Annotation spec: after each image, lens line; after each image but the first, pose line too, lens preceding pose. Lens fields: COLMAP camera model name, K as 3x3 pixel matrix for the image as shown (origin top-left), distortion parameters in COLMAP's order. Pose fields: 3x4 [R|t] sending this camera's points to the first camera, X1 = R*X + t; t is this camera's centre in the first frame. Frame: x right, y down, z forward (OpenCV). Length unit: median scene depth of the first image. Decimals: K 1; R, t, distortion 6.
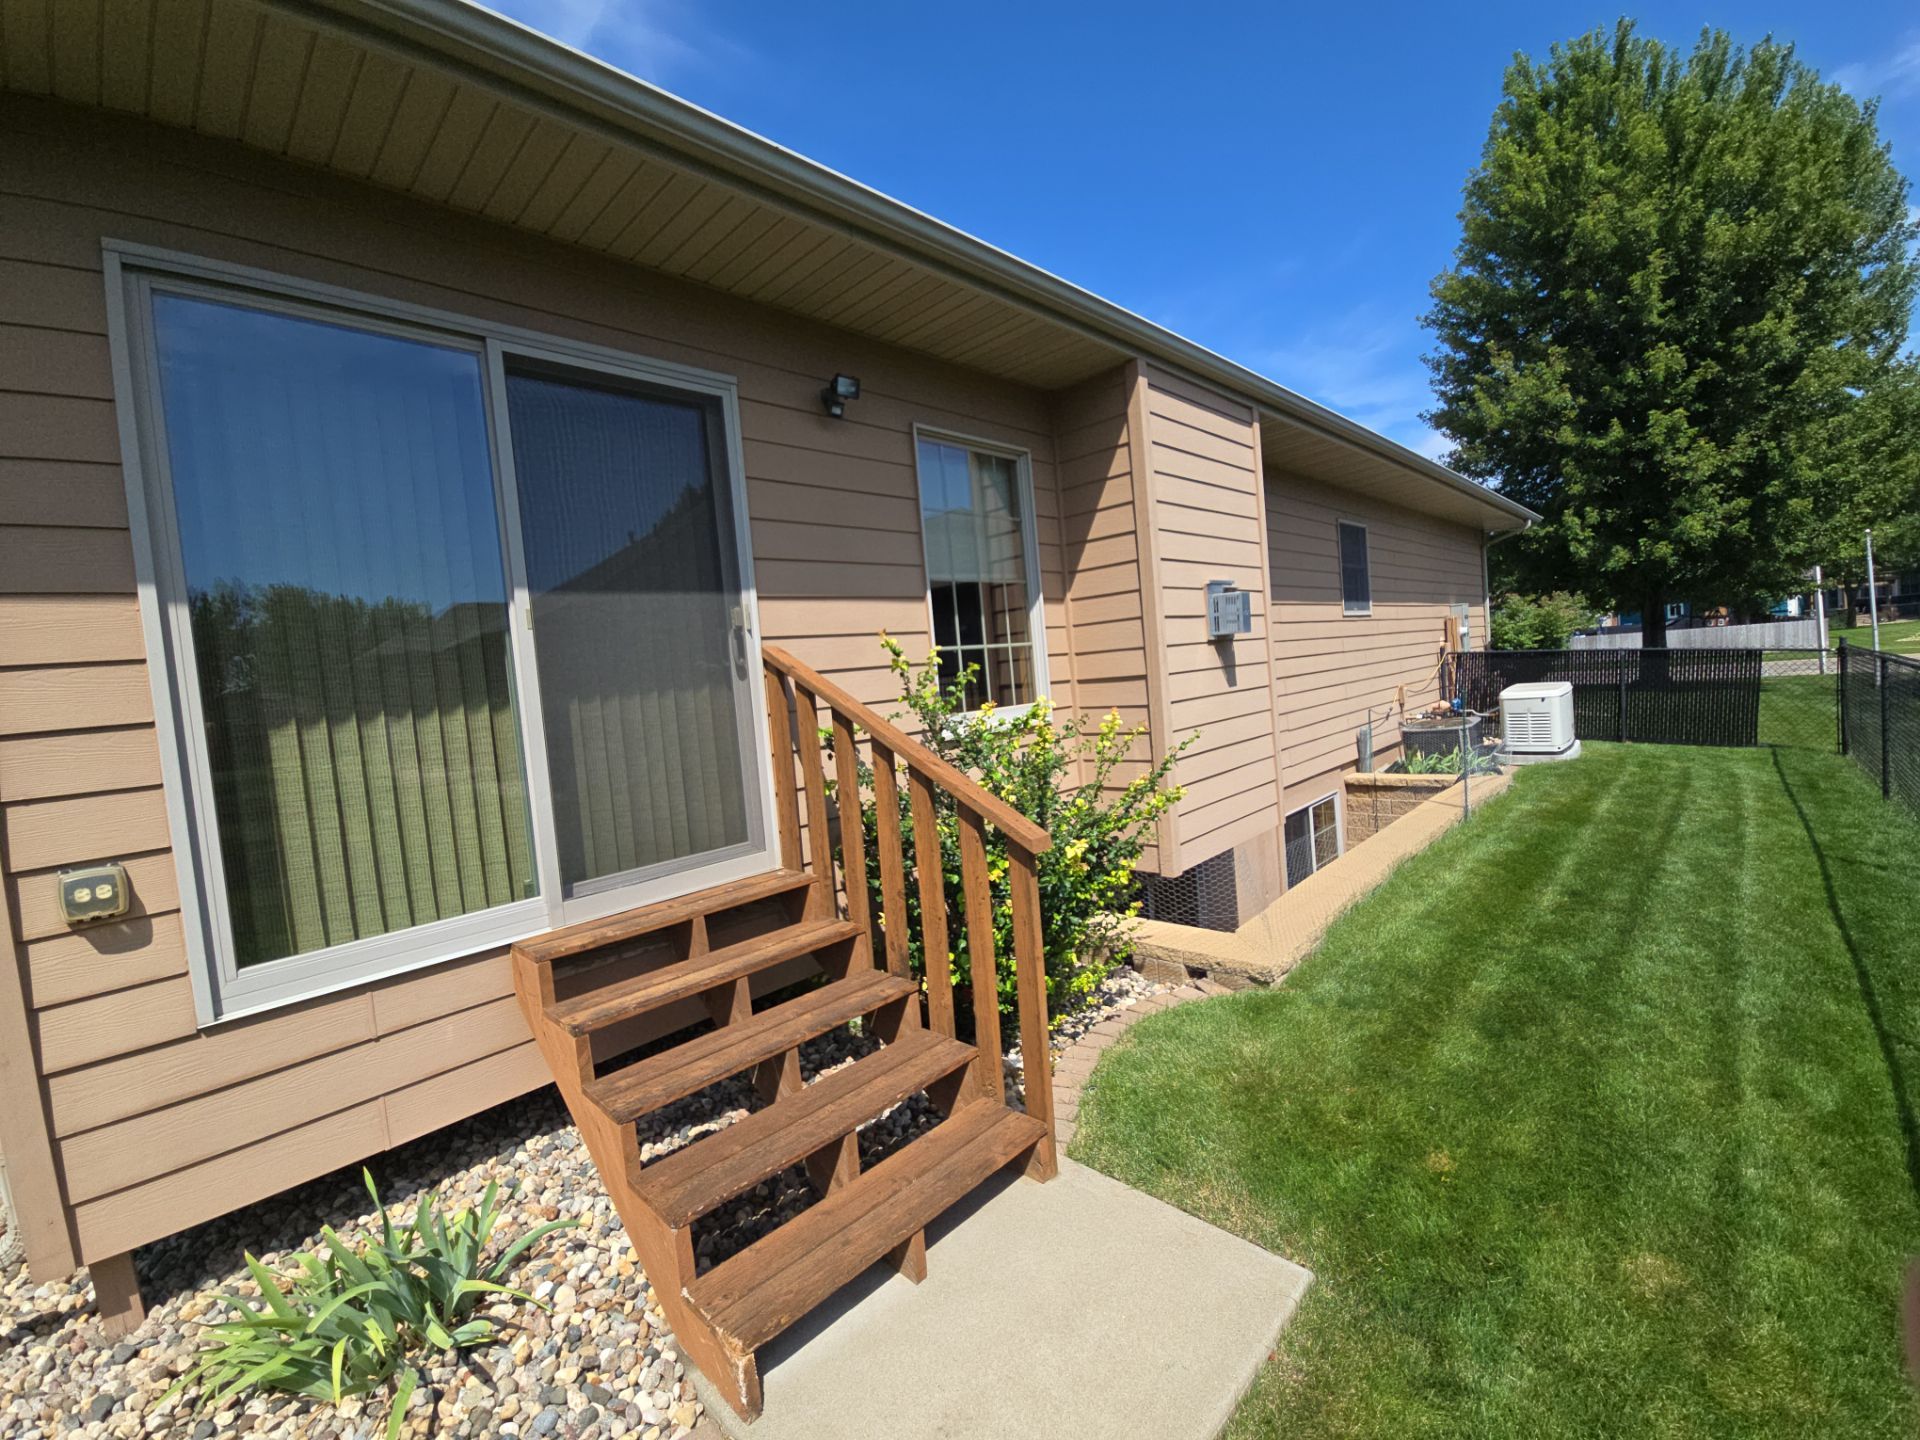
lens RADIAL K [[788.4, 0, 956.3], [0, 788.4, 713.9], [0, 0, 1]] dist [0.007987, -0.007228]
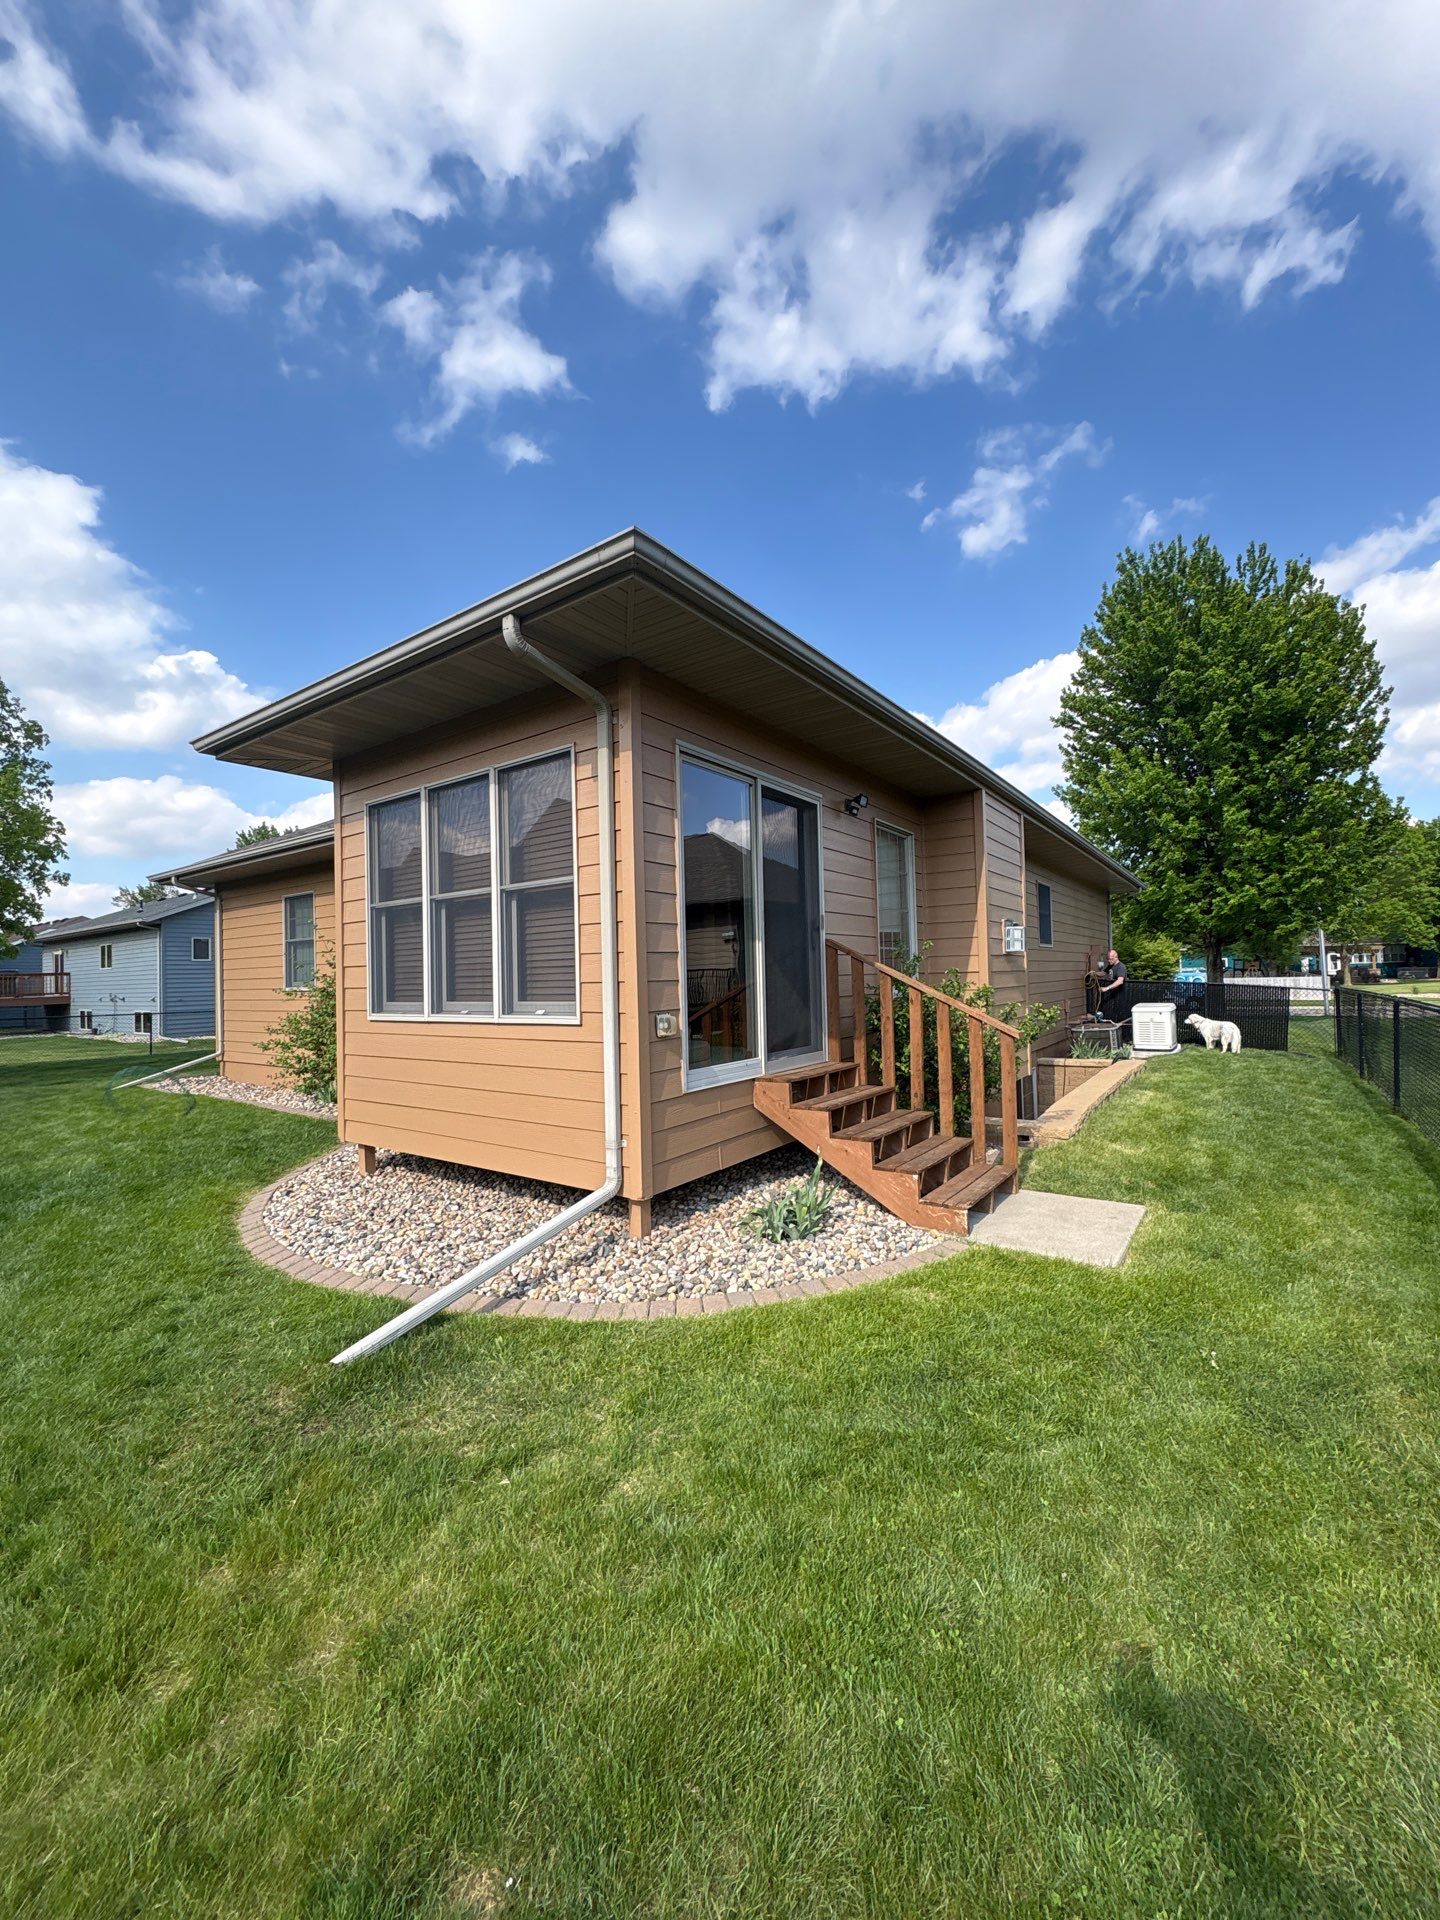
lens RADIAL K [[765.8, 0, 721.8], [0, 765.8, 960.8], [0, 0, 1]] dist [-0.002611, -0.000037]
pose [[0.985000, 0.065376, 0.159692, -0.178576], [-0.052237, 0.994999, -0.085140, 0.030365], [-0.164459, 0.075521, 0.983488, -0.164293]]
